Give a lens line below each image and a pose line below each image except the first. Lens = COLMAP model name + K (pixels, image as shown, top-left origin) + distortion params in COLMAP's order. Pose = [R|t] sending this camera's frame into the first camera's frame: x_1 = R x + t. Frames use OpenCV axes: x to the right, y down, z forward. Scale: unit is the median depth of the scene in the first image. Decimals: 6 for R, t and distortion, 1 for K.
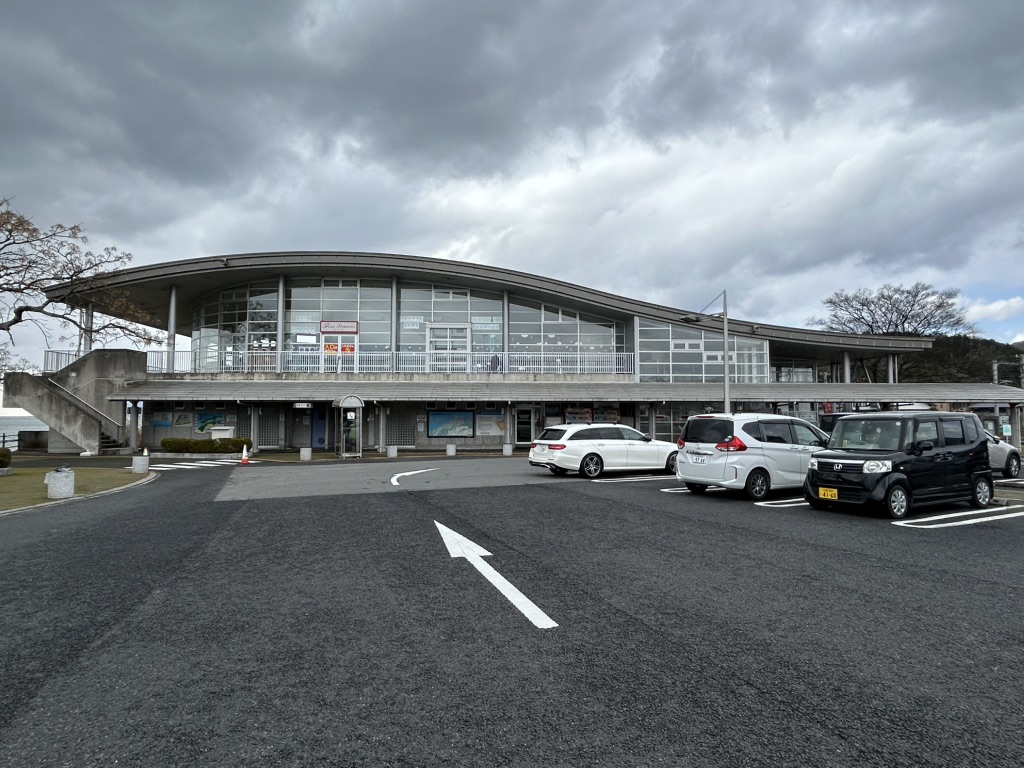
lens RADIAL K [[605.2, 0, 512.0], [0, 605.2, 384.0], [0, 0, 1]] dist [-0.000259, -0.000599]
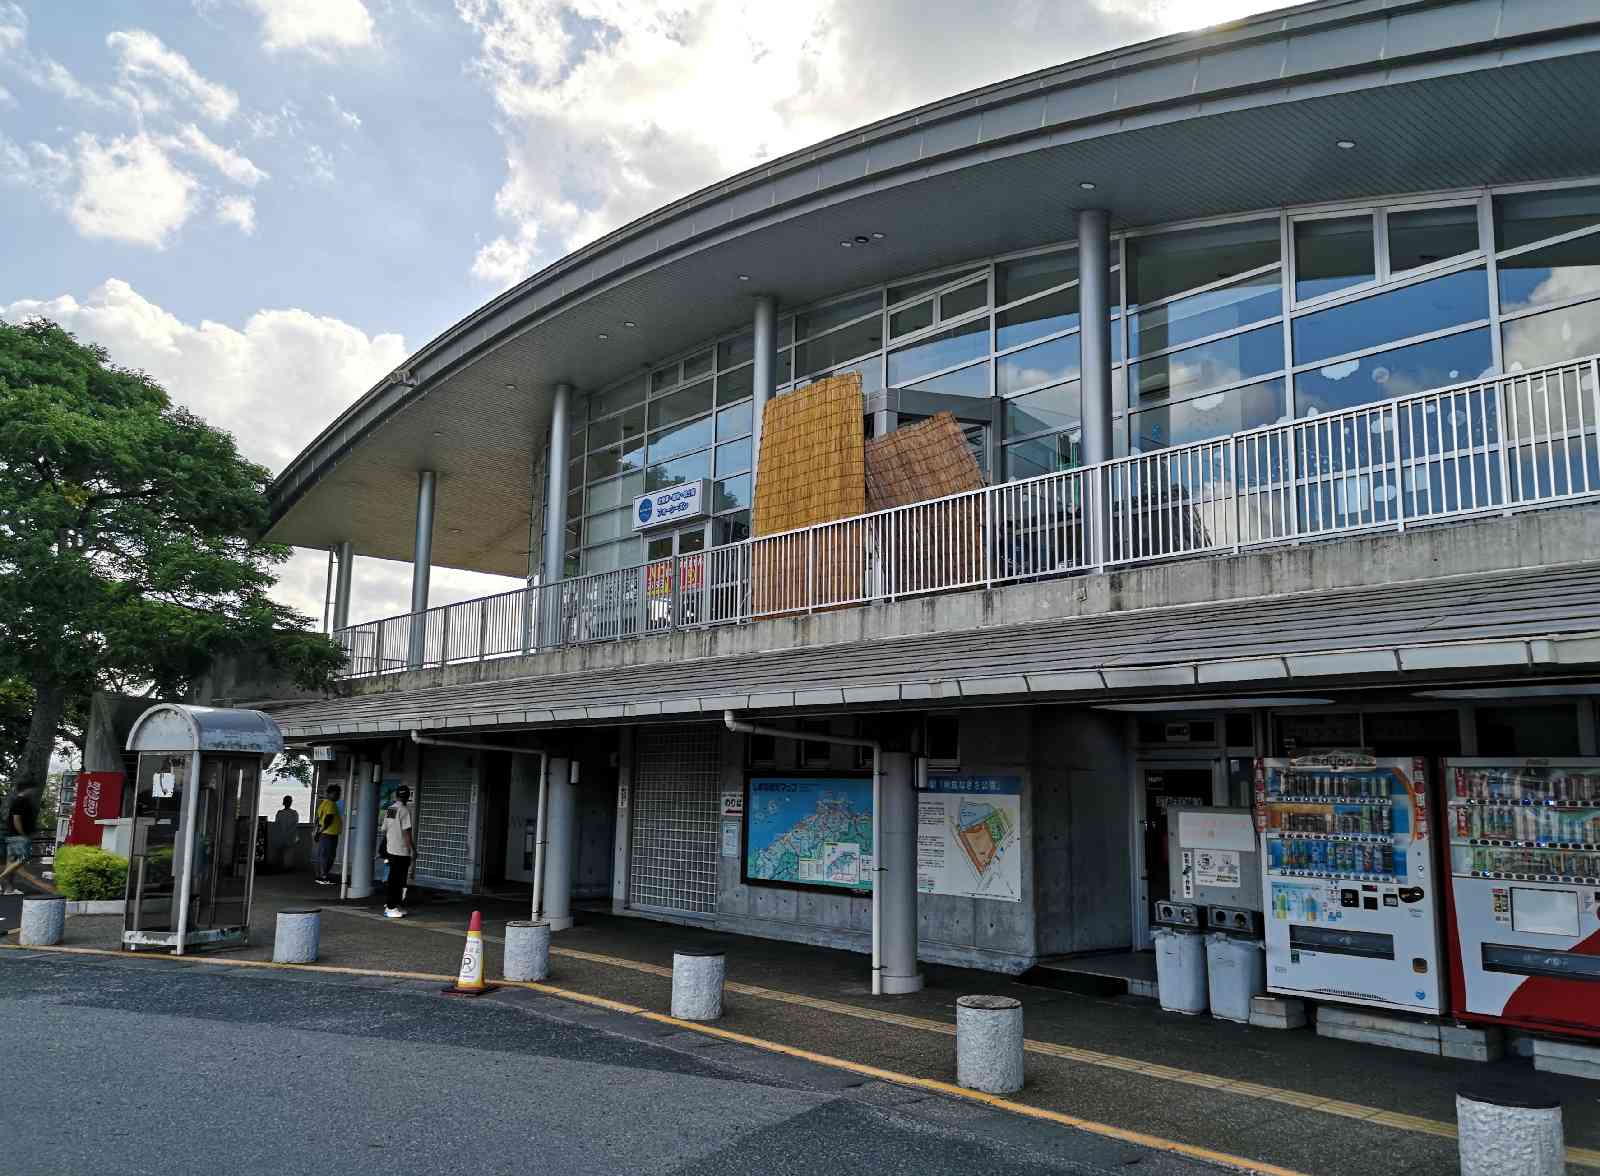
lens RADIAL K [[1270.0, 0, 800.0], [0, 1270.0, 588.0], [0, 0, 1]] dist [0.102870, -0.133232]
pose [[0.627553, -0.113785, -0.770214, 0.284822], [0.023344, 0.991568, -0.127466, 0.036867], [0.778224, 0.062012, 0.624918, 0.695072]]
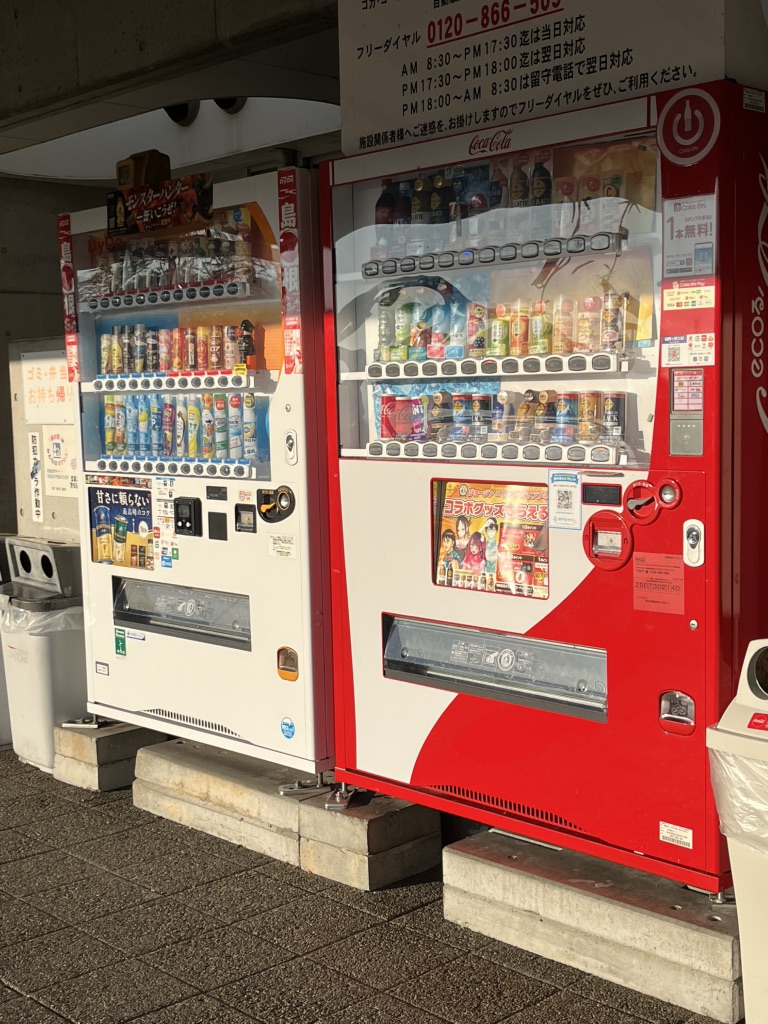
lens RADIAL K [[1432.4, 0, 384.0], [0, 1432.4, 512.0], [0, 0, 1]] dist [0.161590, -0.030202]
pose [[0.652370, 0.048818, -0.756327, 0.246899], [0.058194, 0.991751, 0.114210, 0.058570], [0.755664, -0.118521, 0.644147, 0.923385]]
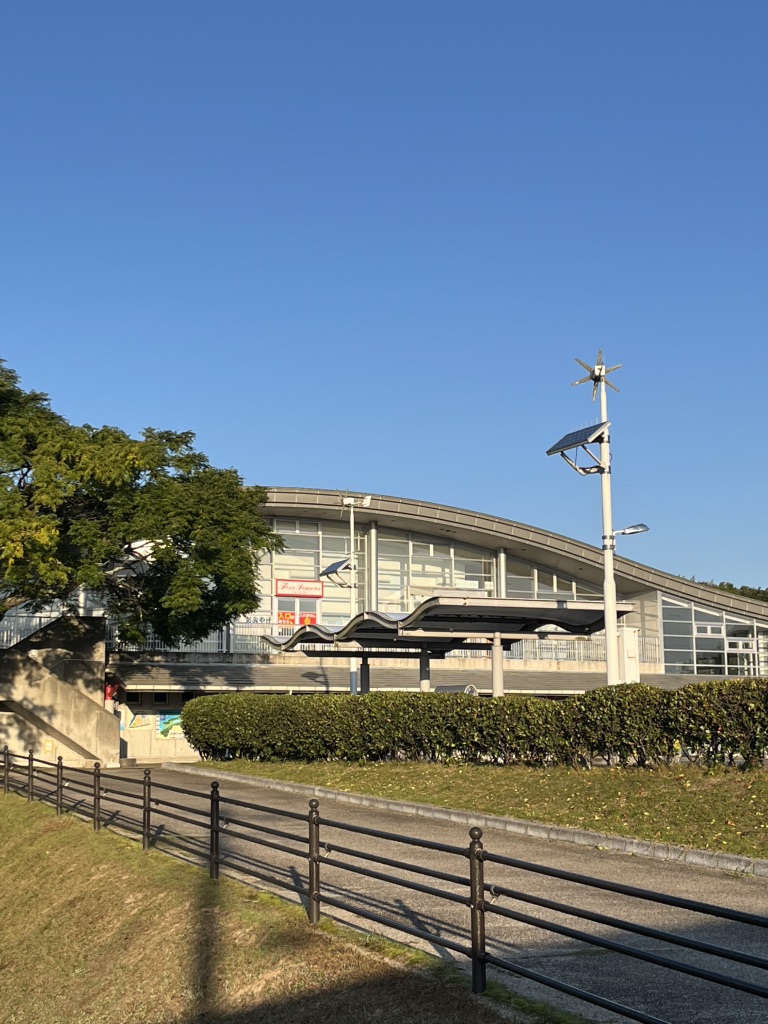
lens RADIAL K [[1432.4, 0, 384.0], [0, 1432.4, 512.0], [0, 0, 1]] dist [0.161590, -0.030202]
pose [[0.894007, 0.062995, 0.443603, -1.025737], [-0.014814, 0.993681, -0.111257, 0.003345], [-0.447809, 0.092893, 0.889291, -0.587113]]
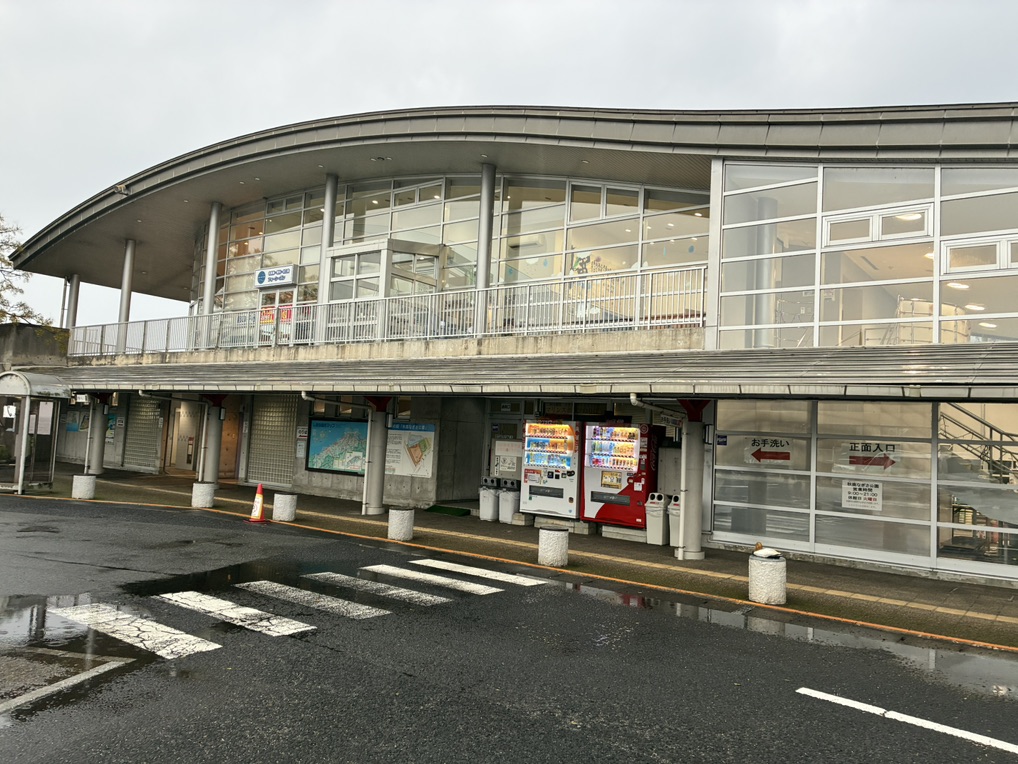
lens RADIAL K [[778.3, 0, 505.2], [0, 778.3, 375.0], [0, 0, 1]] dist [0.031177, -0.004605]
pose [[0.771385, -0.012319, -0.636250, 0.409534], [-0.018903, 0.998928, -0.042259, 0.033394], [0.636088, 0.044625, 0.770325, 0.602572]]
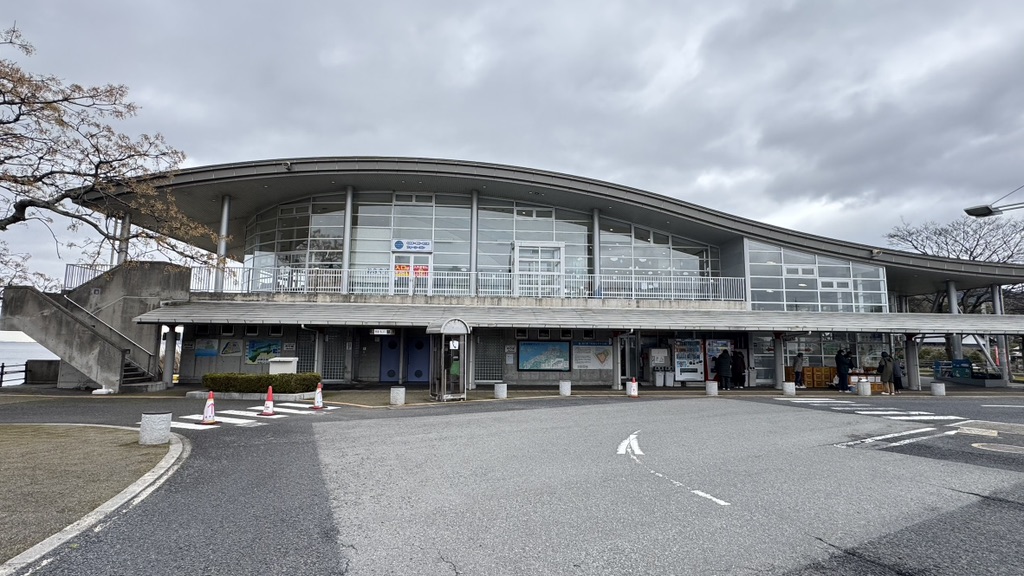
lens RADIAL K [[481.9, 0, 515.8], [0, 481.9, 290.5], [0, 0, 1]] dist [-0.000268, 0.000143]
pose [[0.999218, 0.013252, 0.037259, -0.170779], [-0.010972, 0.998094, -0.060736, 0.015496], [-0.037993, 0.060279, 0.997458, 0.306578]]
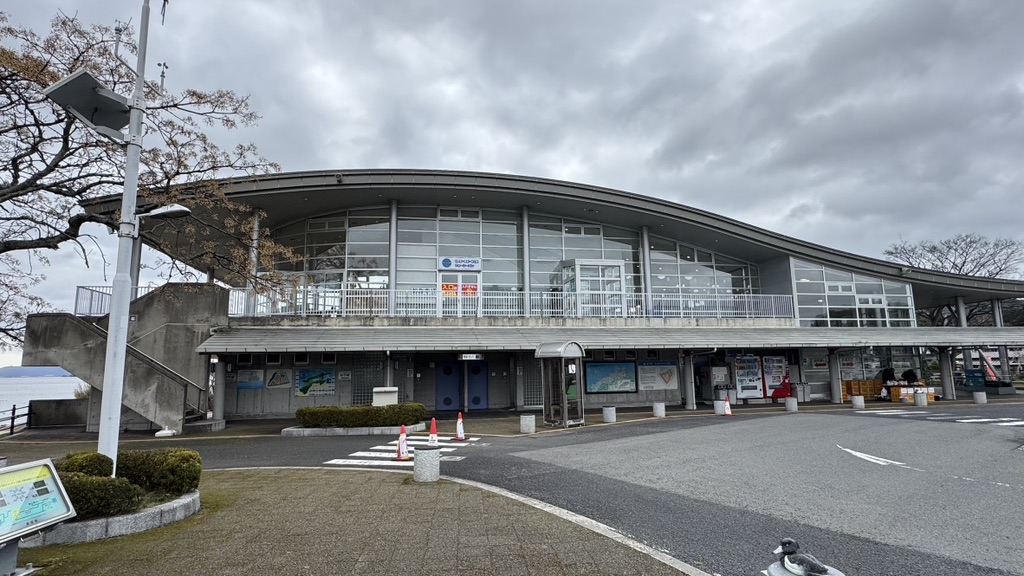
lens RADIAL K [[520.7, 0, 517.6], [0, 520.7, 289.8], [0, 0, 1]] dist [-0.000314, 0.000173]
pose [[0.985325, 0.007450, 0.170525, -0.358597], [0.008827, 0.995486, -0.094496, 0.012257], [-0.170459, 0.094615, 0.980812, 0.299140]]
